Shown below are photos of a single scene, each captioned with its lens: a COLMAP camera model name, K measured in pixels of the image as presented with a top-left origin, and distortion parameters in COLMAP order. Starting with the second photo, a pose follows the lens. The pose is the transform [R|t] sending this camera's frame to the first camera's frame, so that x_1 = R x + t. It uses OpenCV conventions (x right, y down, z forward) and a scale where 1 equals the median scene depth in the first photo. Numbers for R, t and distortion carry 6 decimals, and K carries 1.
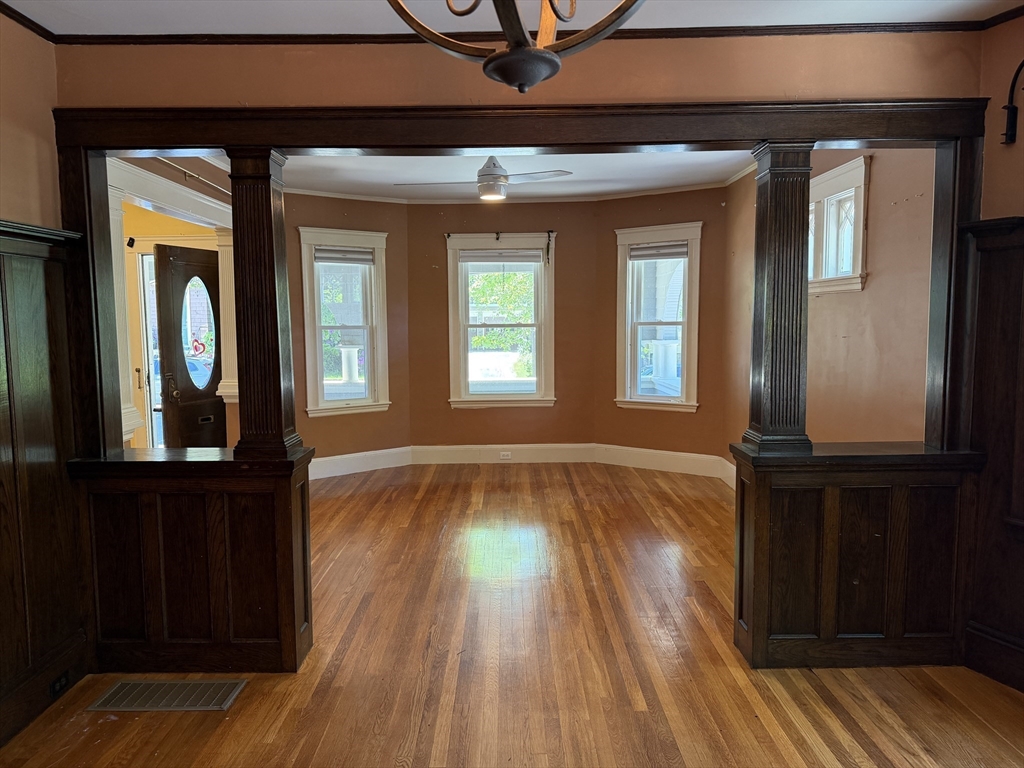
lens RADIAL K [[714.6, 0, 509.9], [0, 714.6, 387.4], [0, 0, 1]] dist [0.029328, -0.020278]
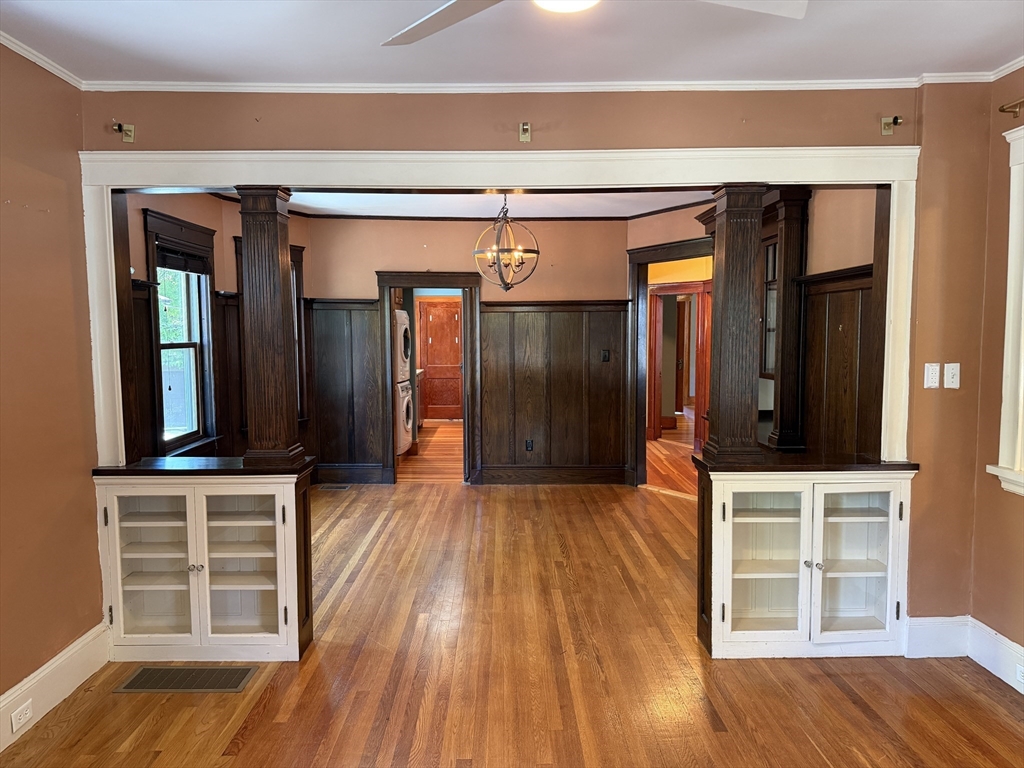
lens RADIAL K [[714.6, 0, 515.2], [0, 714.6, 384.3], [0, 0, 1]] dist [0.029328, -0.020278]
pose [[-0.999715, 0.018254, -0.015361, 0.013919], [0.015266, 0.984254, 0.176099, -0.222309], [0.018334, 0.175814, -0.984253, 2.070354]]
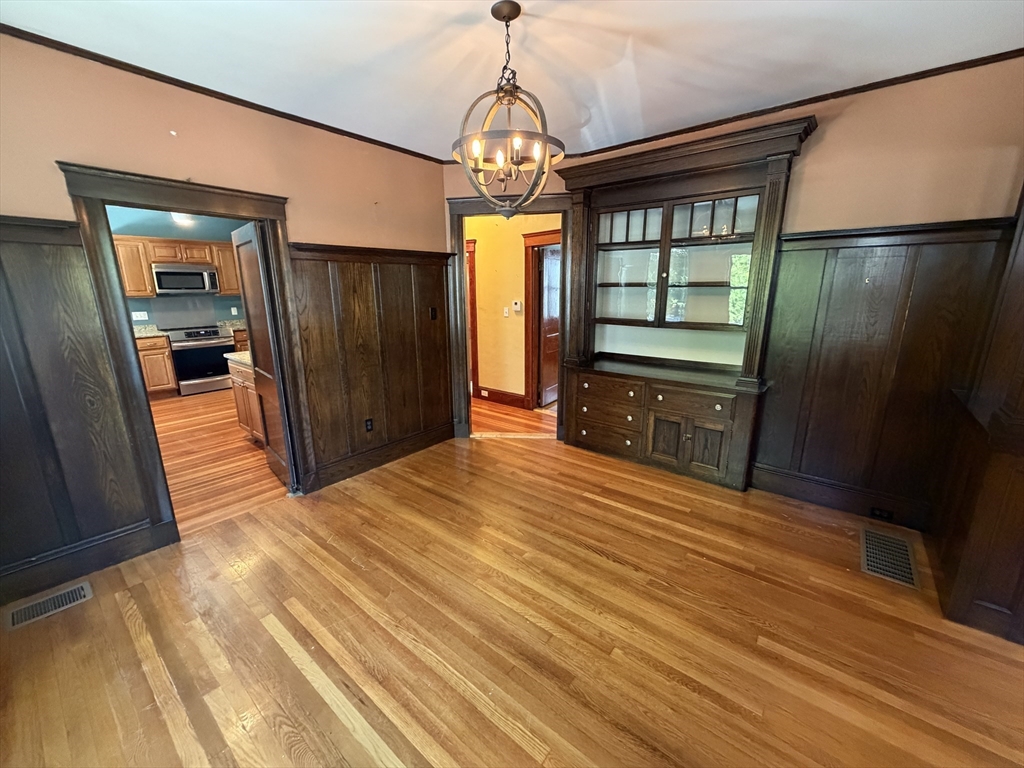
lens RADIAL K [[407.1, 0, 512.4], [0, 407.1, 382.9], [0, 0, 1]] dist [-0.000098, -0.000843]
pose [[-0.626799, 0.198151, -0.753564, 0.513217], [-0.064436, 0.950629, 0.303566, -0.094999], [0.776512, 0.238832, -0.583086, 0.755040]]
